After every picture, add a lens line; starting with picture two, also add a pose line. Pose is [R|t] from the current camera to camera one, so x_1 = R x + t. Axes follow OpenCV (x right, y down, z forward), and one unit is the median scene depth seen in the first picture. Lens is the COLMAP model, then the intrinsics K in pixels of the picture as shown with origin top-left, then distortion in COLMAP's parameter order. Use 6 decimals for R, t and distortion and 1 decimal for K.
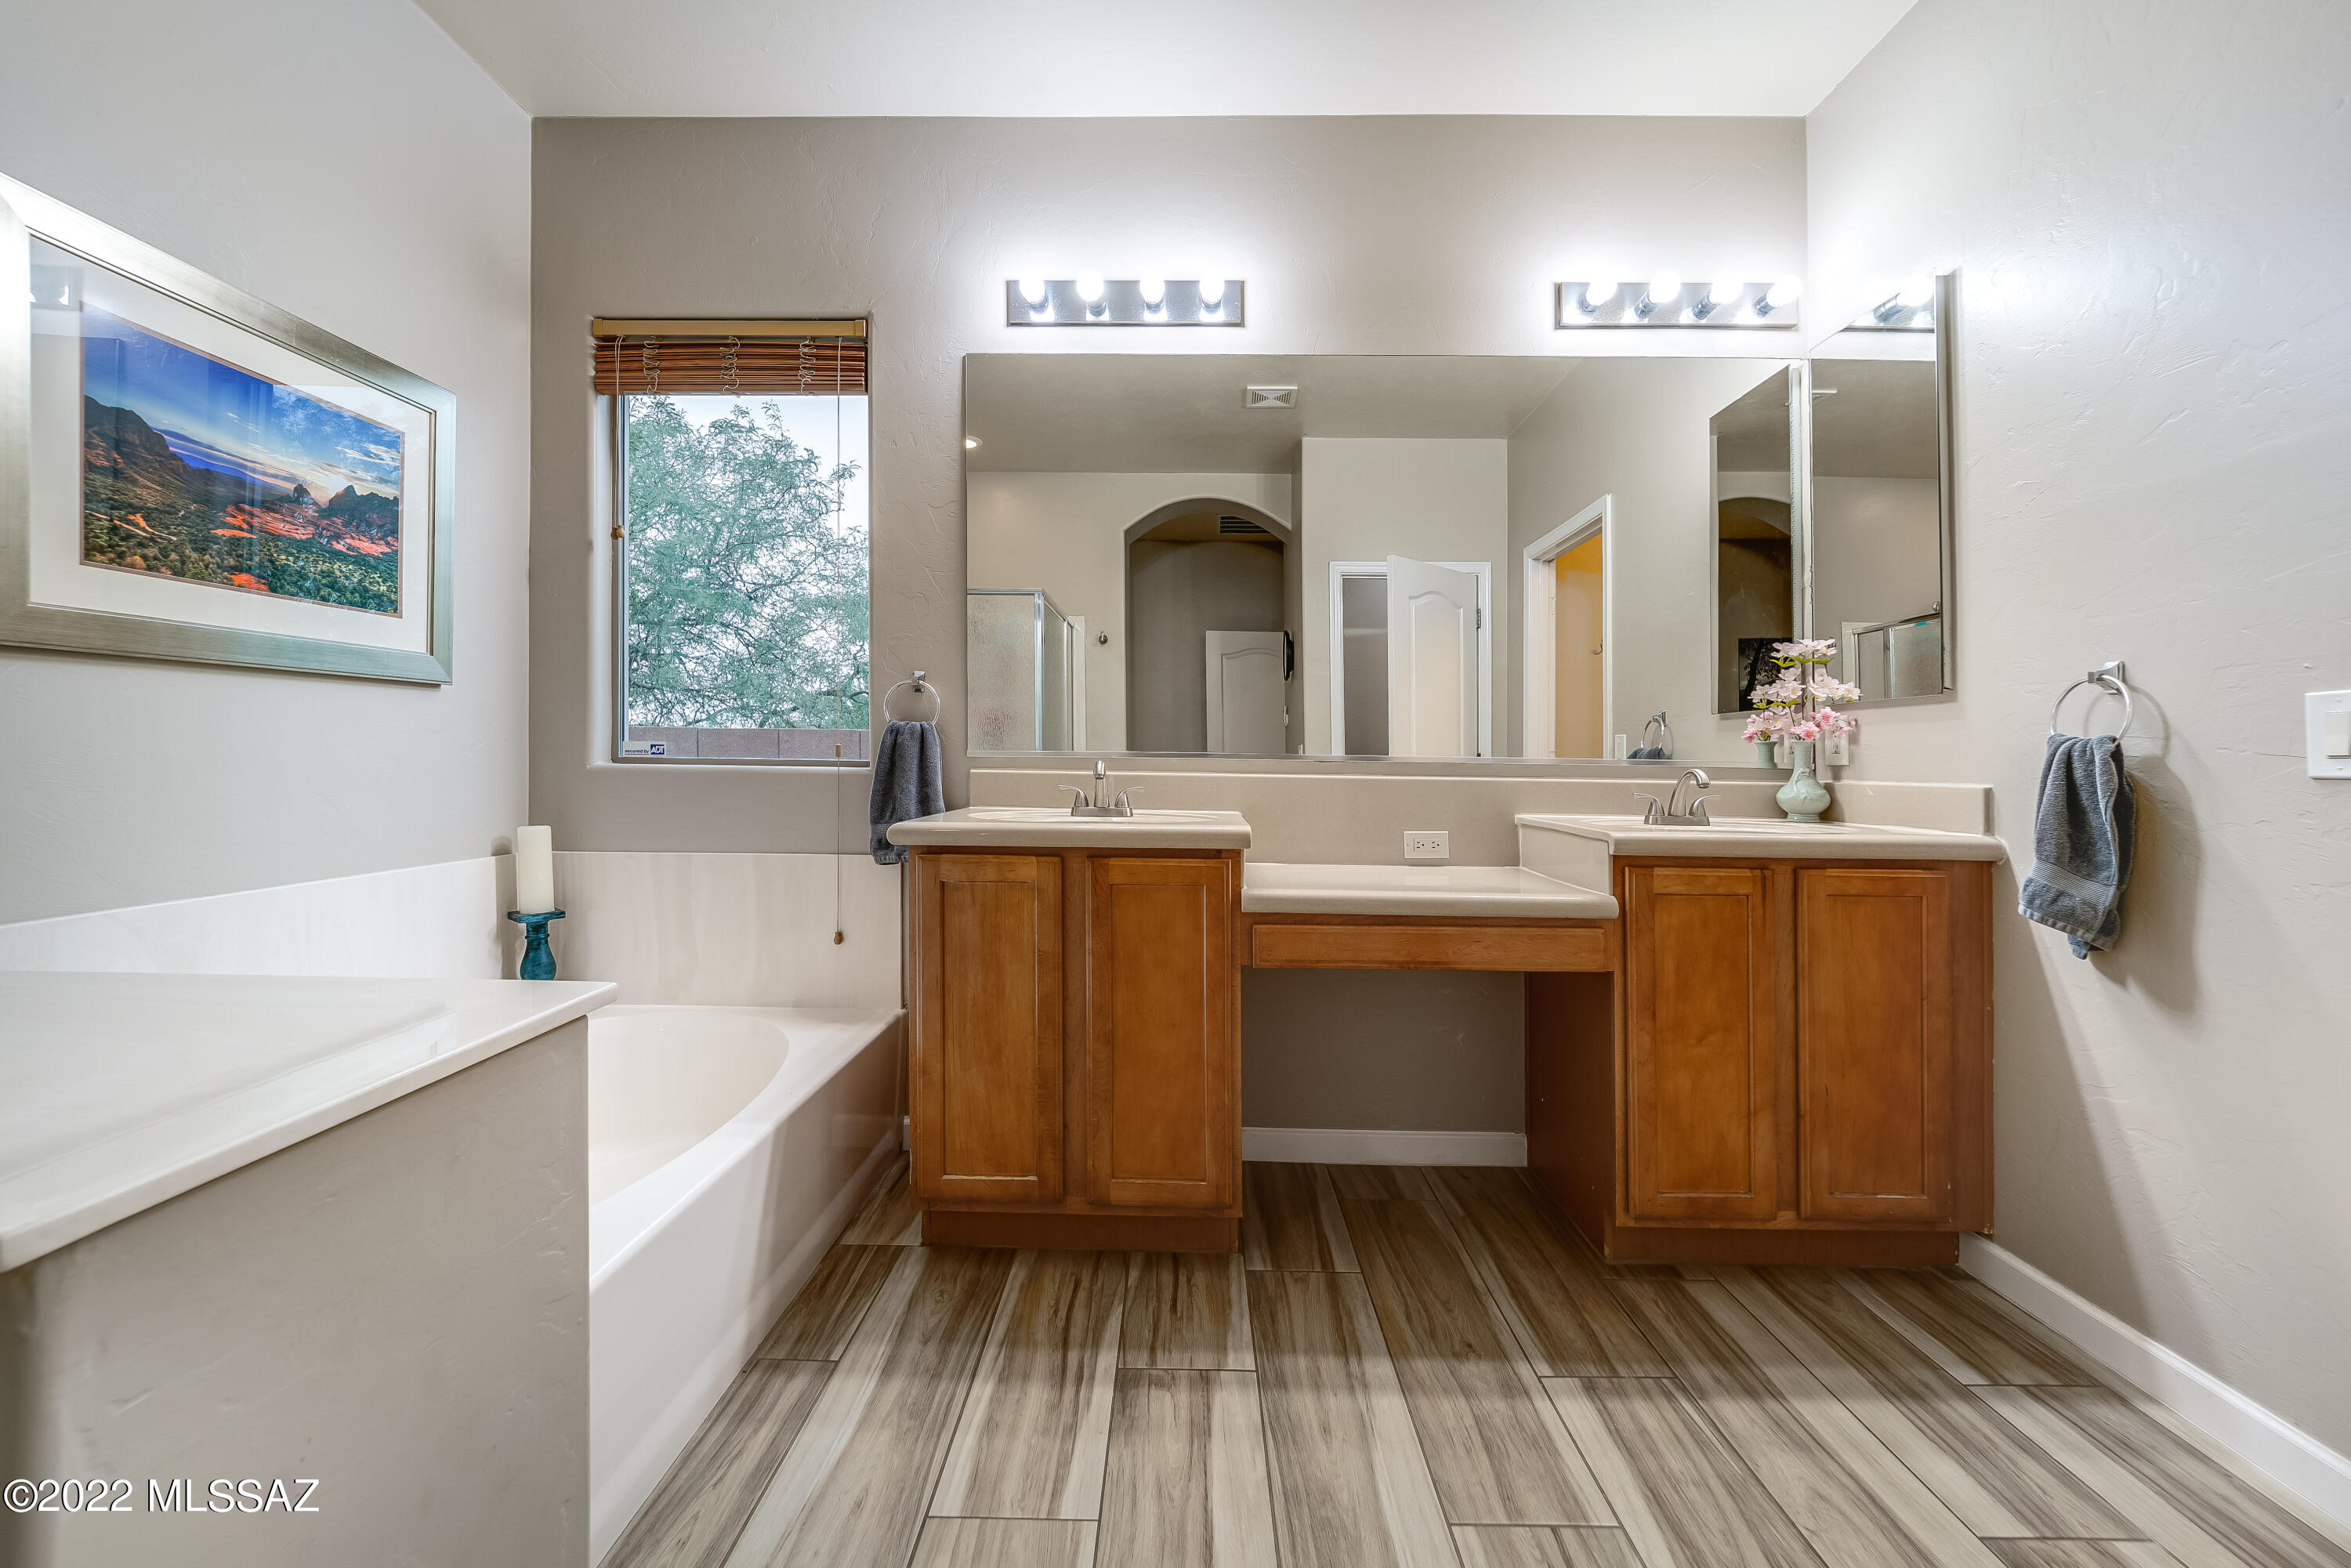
lens RADIAL K [[953.8, 0, 1177.7], [0, 953.8, 767.9], [0, 0, 1]] dist [-0.019016, -0.000317]
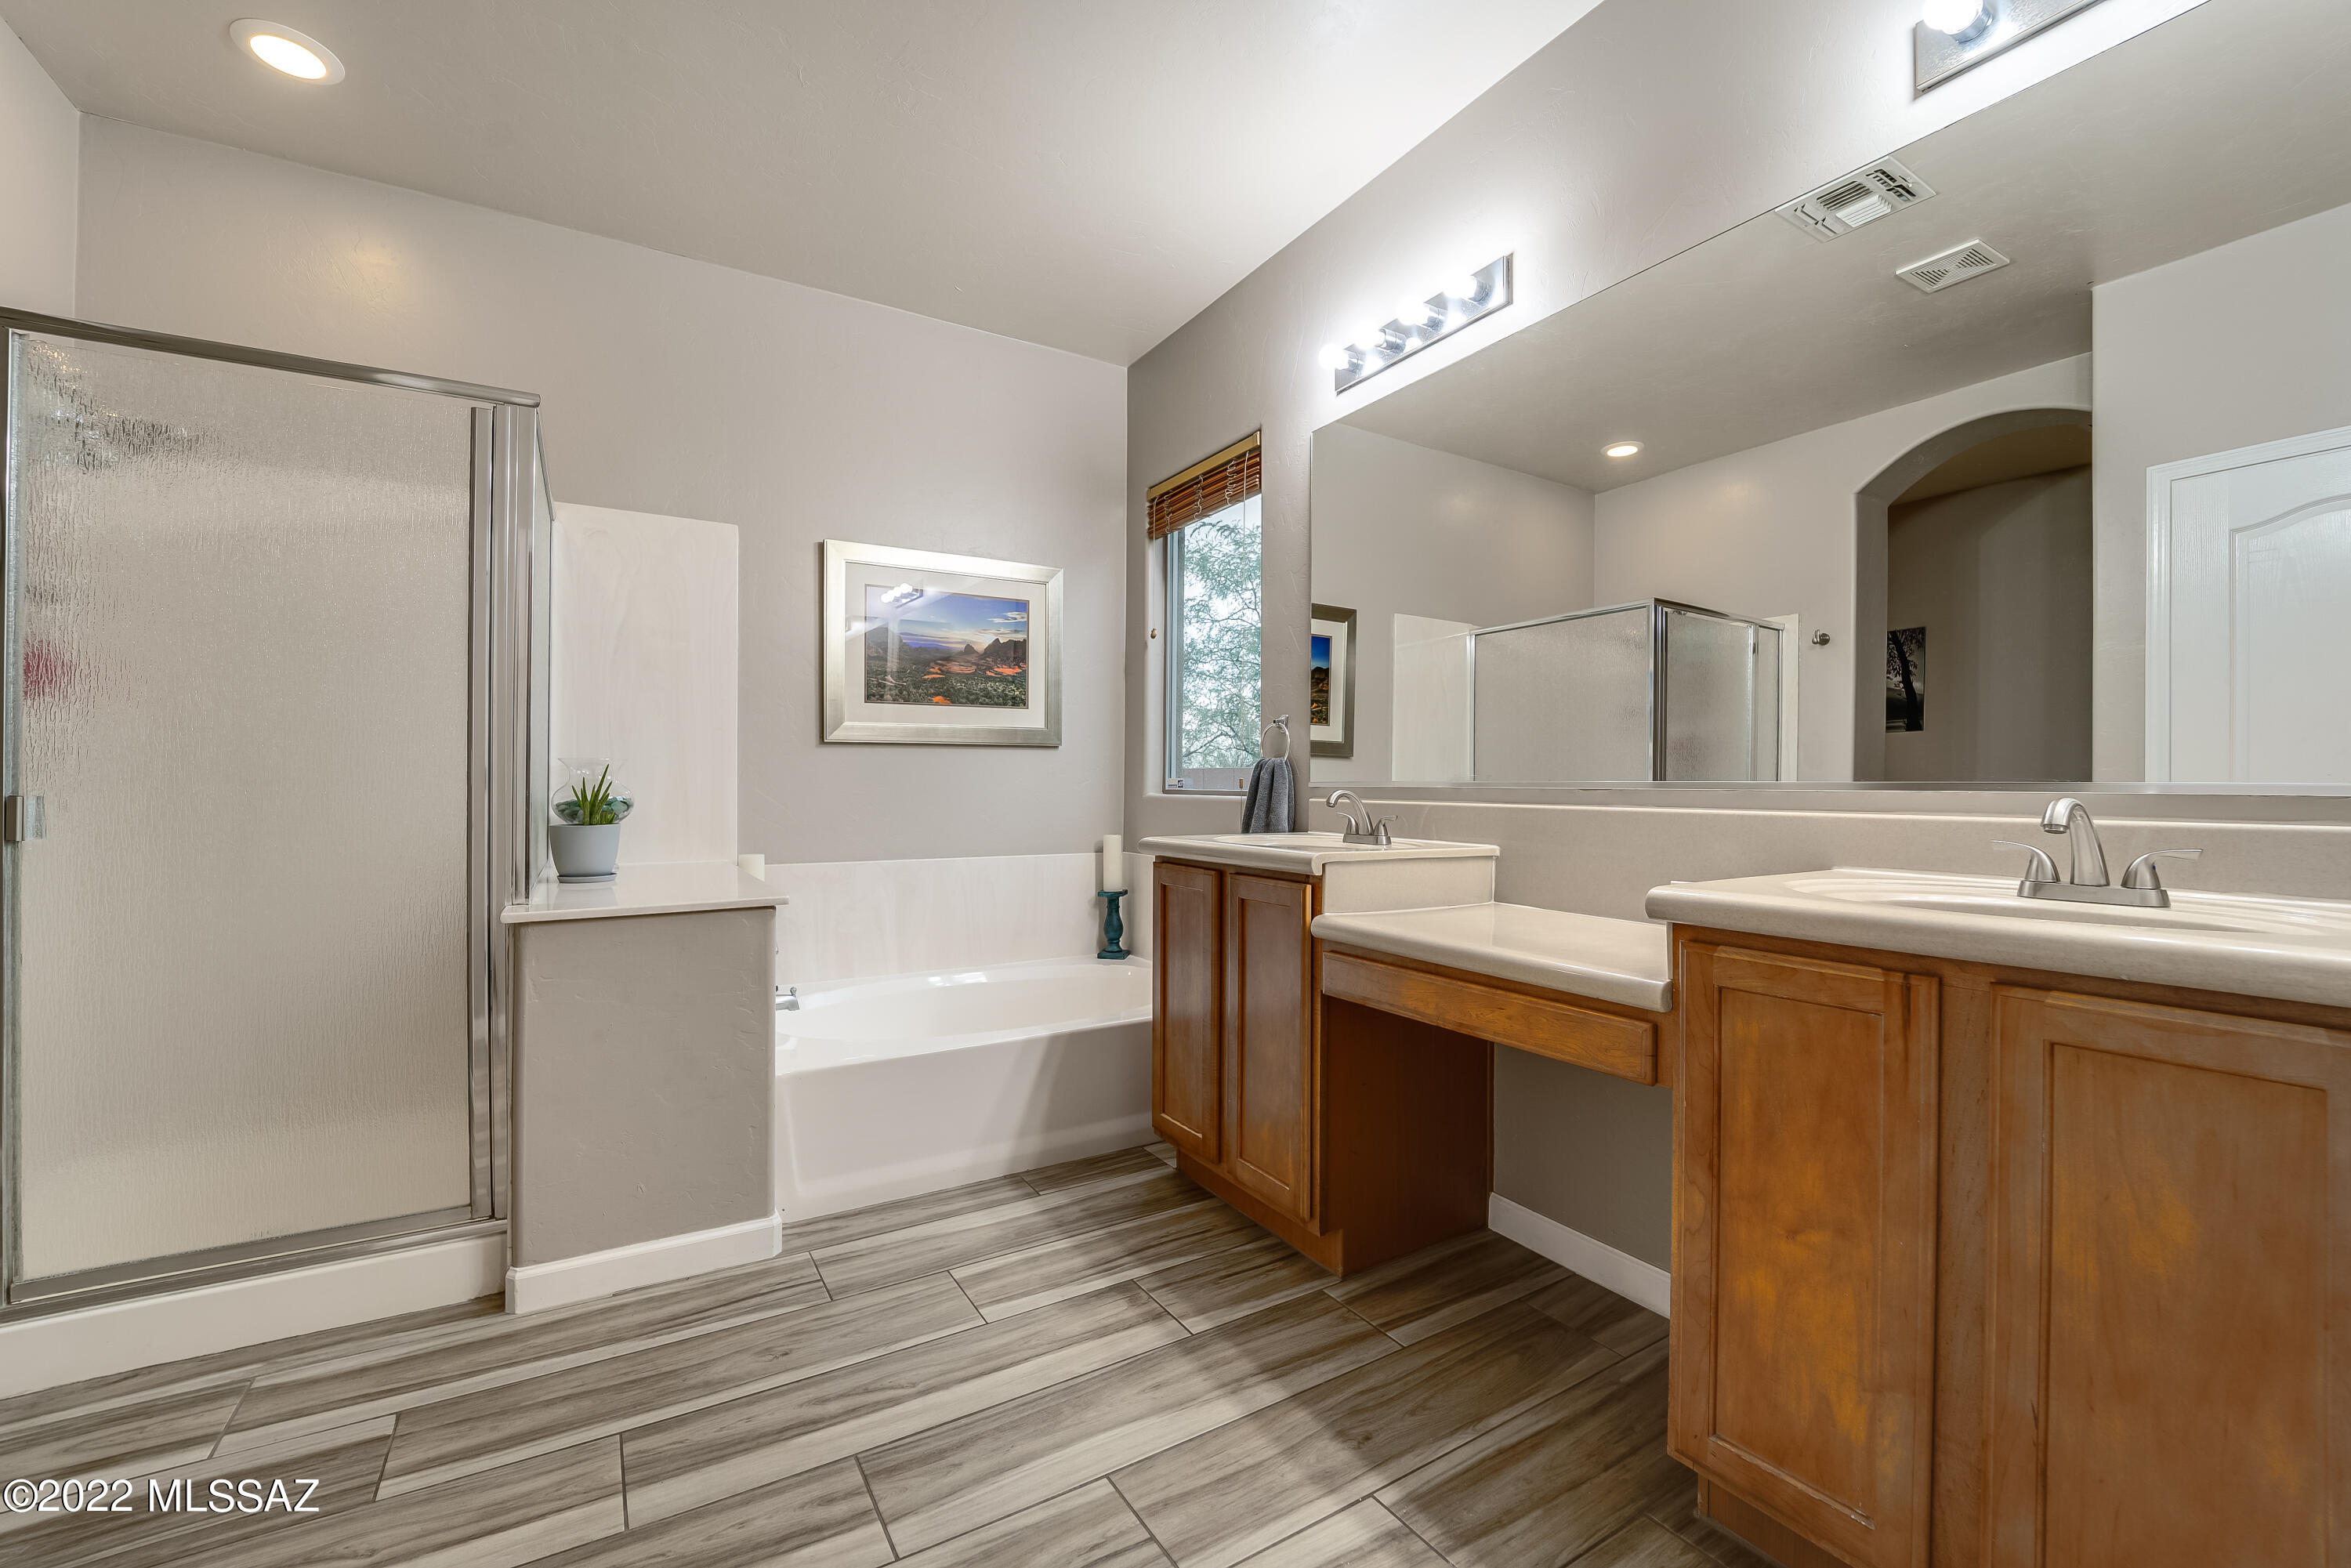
lens RADIAL K [[953.8, 0, 1131.2], [0, 953.8, 800.0], [0, 0, 1]] dist [-0.019016, -0.000317]
pose [[0.511378, 0.003286, -0.859350, 0.852724], [-0.005378, 0.999985, 0.000623, 0.005040], [0.859339, 0.004303, 0.511388, 0.306635]]
